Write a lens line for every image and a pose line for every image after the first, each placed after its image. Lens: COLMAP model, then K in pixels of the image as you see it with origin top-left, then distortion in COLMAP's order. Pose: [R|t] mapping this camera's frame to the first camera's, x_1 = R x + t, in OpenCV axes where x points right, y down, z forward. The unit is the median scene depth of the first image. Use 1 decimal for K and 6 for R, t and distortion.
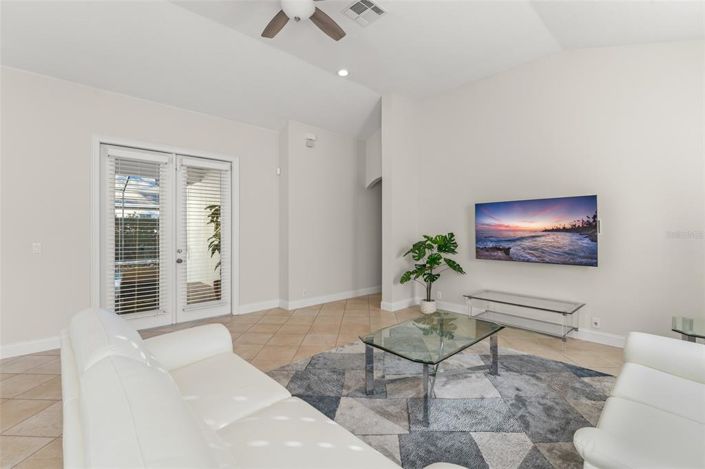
lens RADIAL K [[301.2, 0, 351.6], [0, 301.2, 236.2], [0, 0, 1]] dist [0.000645, -0.000046]
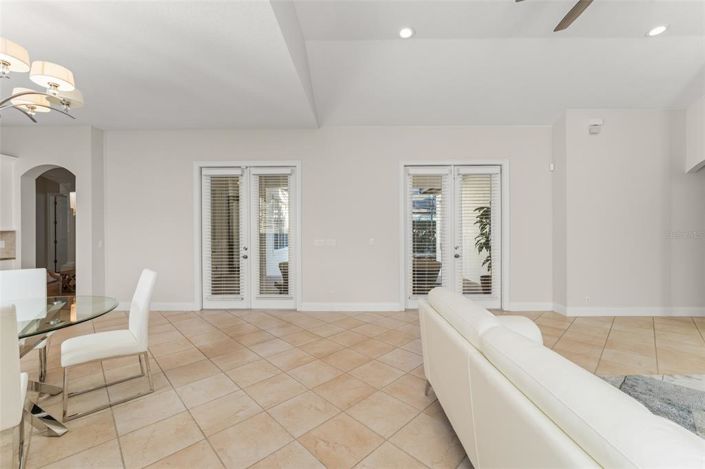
lens RADIAL K [[283.9, 0, 353.7], [0, 283.9, 234.8], [0, 0, 1]] dist [-0.002019, -0.000147]
pose [[0.742988, 0.006752, -0.669271, -0.119623], [-0.008888, 0.999960, 0.000220, 0.002863], [0.669246, 0.005785, 0.743019, -0.086351]]
